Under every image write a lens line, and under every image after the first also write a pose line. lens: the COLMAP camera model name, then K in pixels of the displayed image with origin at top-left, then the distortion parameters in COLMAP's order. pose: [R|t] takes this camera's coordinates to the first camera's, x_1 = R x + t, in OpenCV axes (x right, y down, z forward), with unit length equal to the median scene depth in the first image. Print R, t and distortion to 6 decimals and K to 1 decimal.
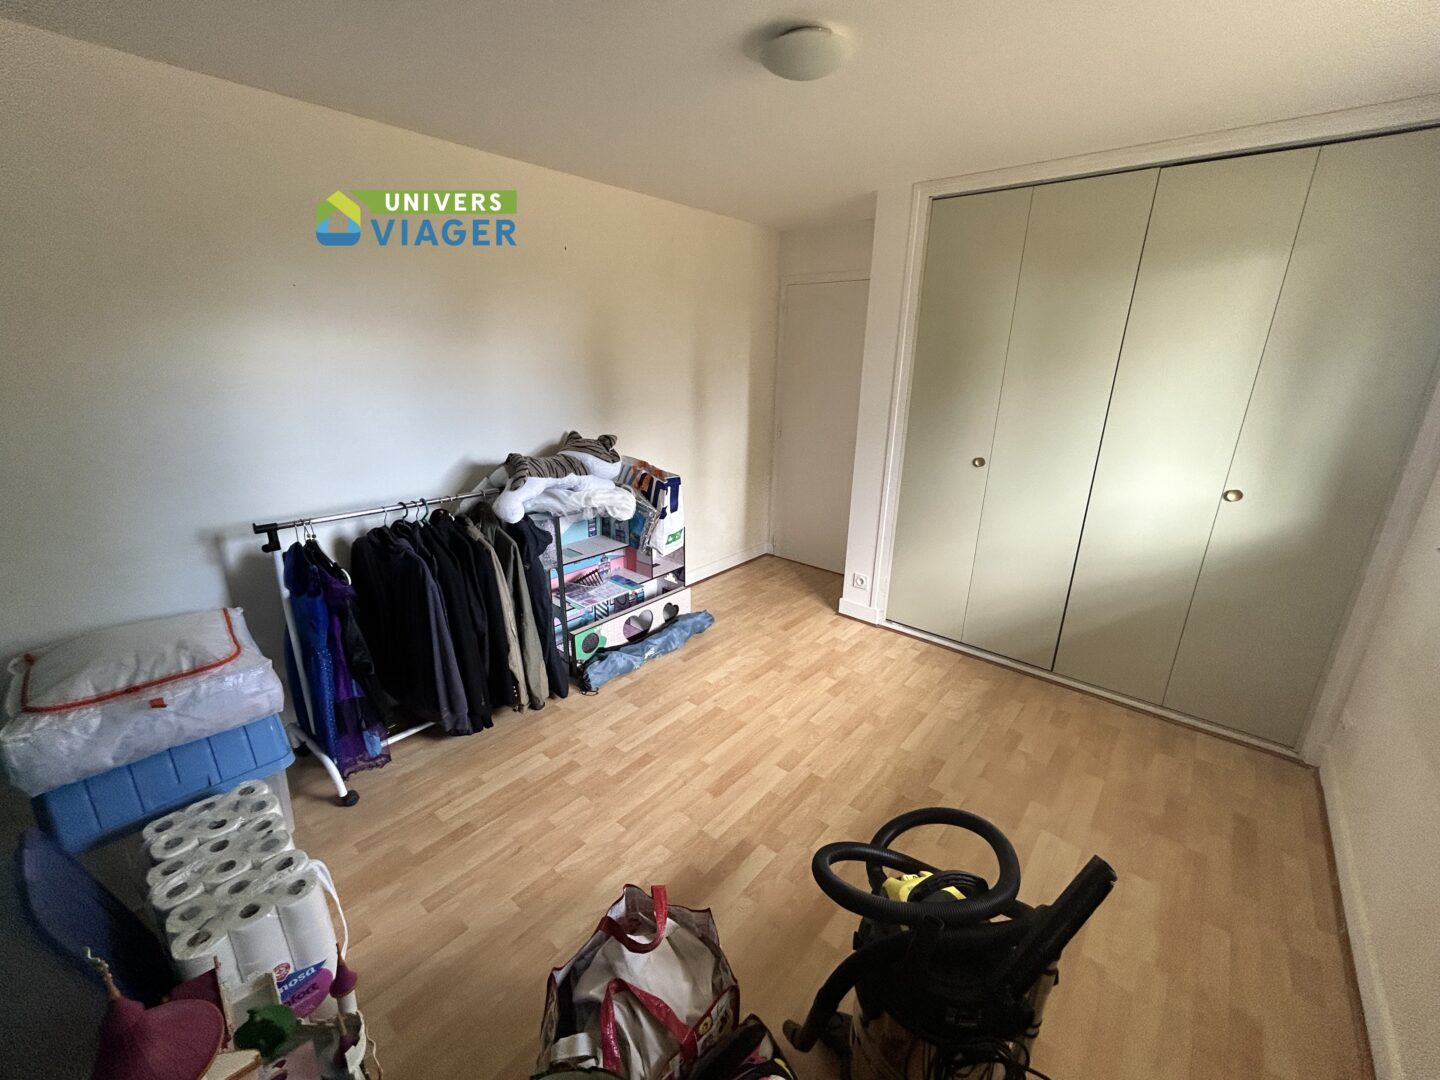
lens RADIAL K [[584.9, 0, 722.1], [0, 584.9, 536.9], [0, 0, 1]] dist [-0.002298, -0.000144]
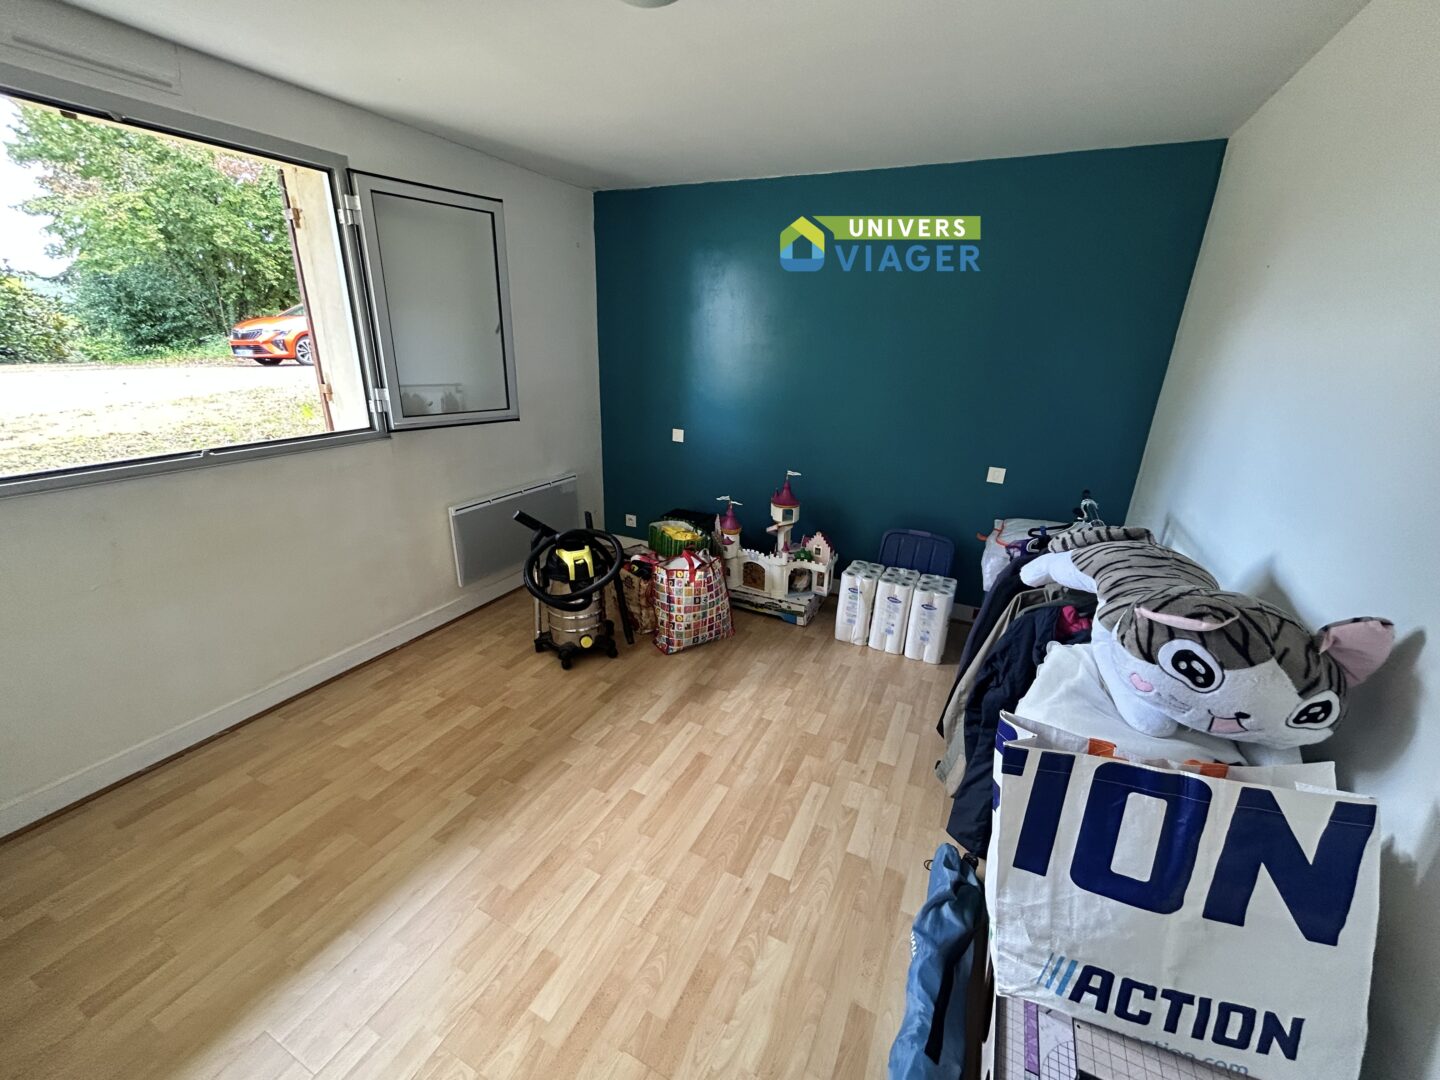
lens RADIAL K [[584.9, 0, 723.4], [0, 584.9, 530.8], [0, 0, 1]] dist [-0.002298, -0.000144]
pose [[-0.966899, 0.043257, -0.251464, 0.186933], [-0.114604, 0.806899, 0.579465, -0.472509], [0.227972, 0.589103, -0.775233, 1.513005]]
